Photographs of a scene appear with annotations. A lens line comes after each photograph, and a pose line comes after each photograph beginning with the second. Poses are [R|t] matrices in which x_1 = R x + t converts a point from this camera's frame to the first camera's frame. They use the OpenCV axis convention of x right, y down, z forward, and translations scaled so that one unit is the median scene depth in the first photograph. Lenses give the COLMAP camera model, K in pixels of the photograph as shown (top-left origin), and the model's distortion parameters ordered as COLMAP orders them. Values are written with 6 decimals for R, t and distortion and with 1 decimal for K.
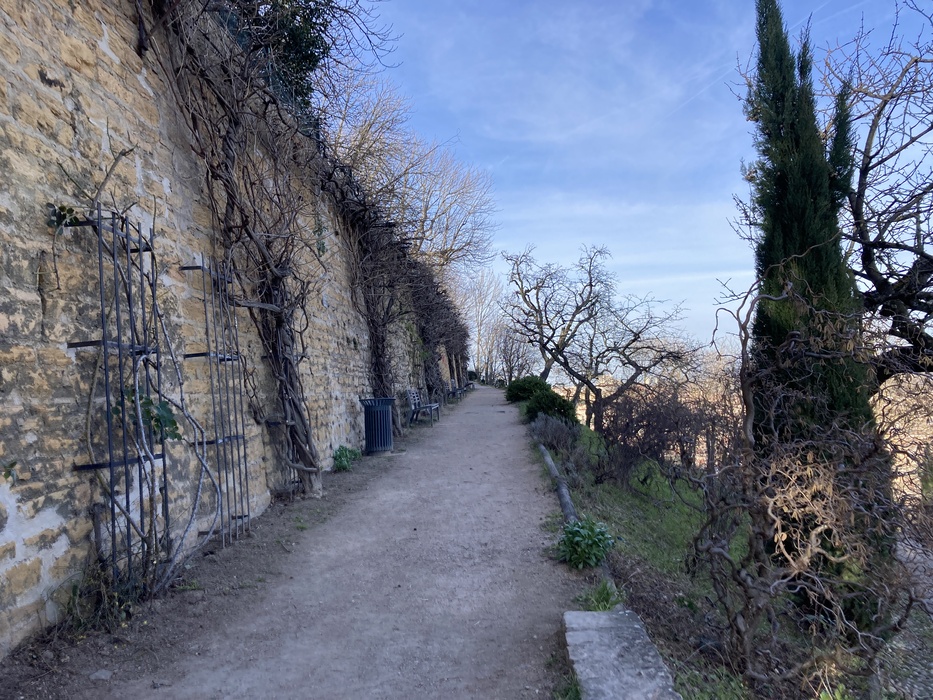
lens RADIAL K [[755.8, 0, 471.5], [0, 755.8, 350.3], [0, 0, 1]] dist [0.019155, 0.009970]
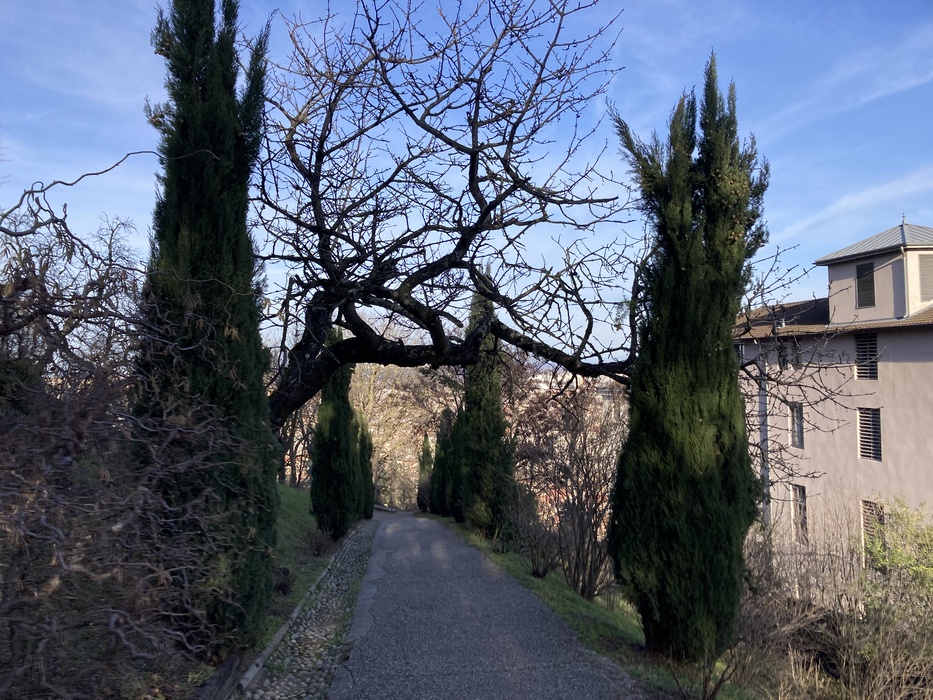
lens RADIAL K [[755.8, 0, 462.1], [0, 755.8, 350.0], [0, 0, 1]] dist [0.019155, 0.009970]
pose [[0.854772, 0.052762, 0.516316, 0.432485], [-0.056457, 0.998368, -0.008558, 0.027191], [-0.515925, -0.021834, 0.856356, 0.167146]]
